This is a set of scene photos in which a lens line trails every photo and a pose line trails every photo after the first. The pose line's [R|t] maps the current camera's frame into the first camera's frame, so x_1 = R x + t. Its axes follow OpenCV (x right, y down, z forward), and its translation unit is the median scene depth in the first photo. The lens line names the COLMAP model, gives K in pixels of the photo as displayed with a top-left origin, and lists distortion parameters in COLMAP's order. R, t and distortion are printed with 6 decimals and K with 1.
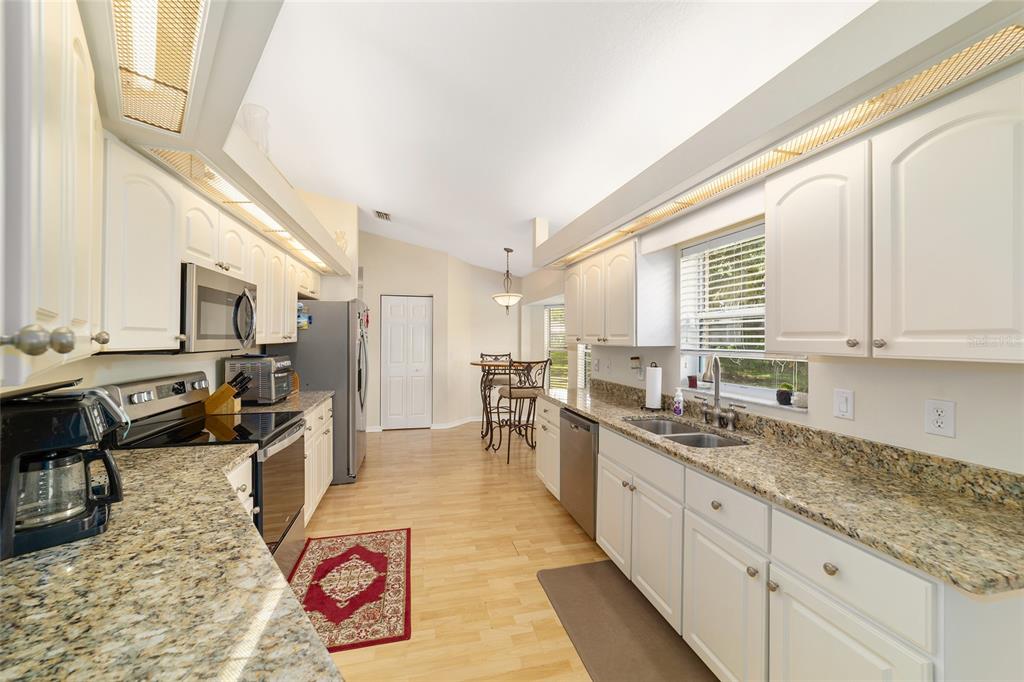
lens RADIAL K [[394.9, 0, 510.6], [0, 394.9, 339.0], [0, 0, 1]] dist [0.002383, 0.001440]
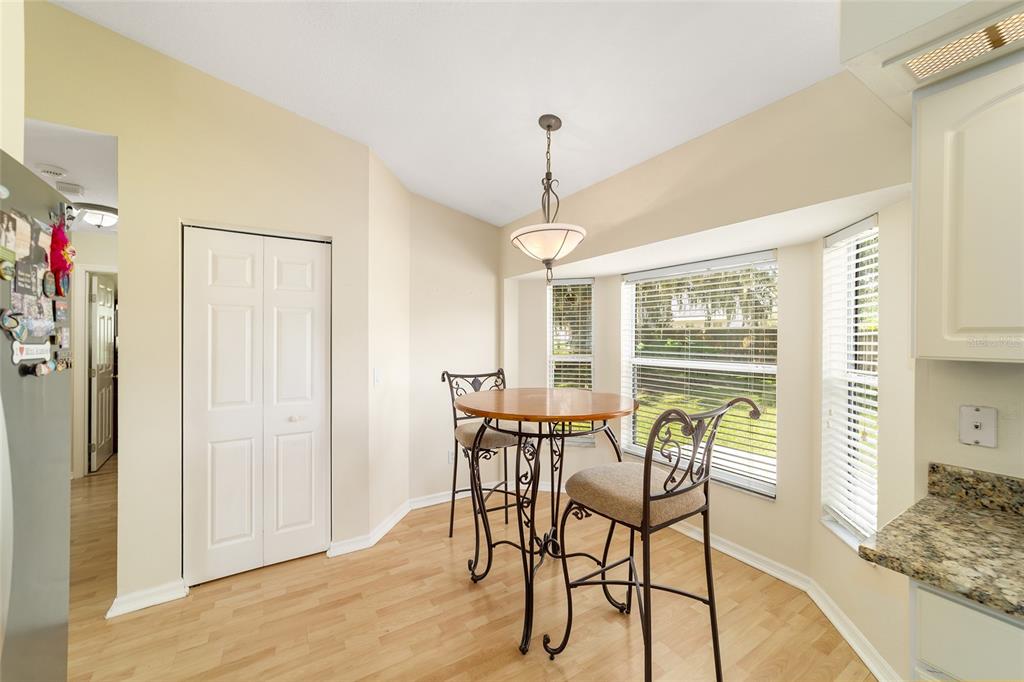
lens RADIAL K [[394.9, 0, 512.3], [0, 394.9, 338.8], [0, 0, 1]] dist [0.002383, 0.001440]
pose [[0.947125, -0.004595, 0.320833, -0.094691], [0.002927, 0.999980, 0.005681, -0.003877], [-0.320852, -0.004442, 0.947119, 0.336808]]
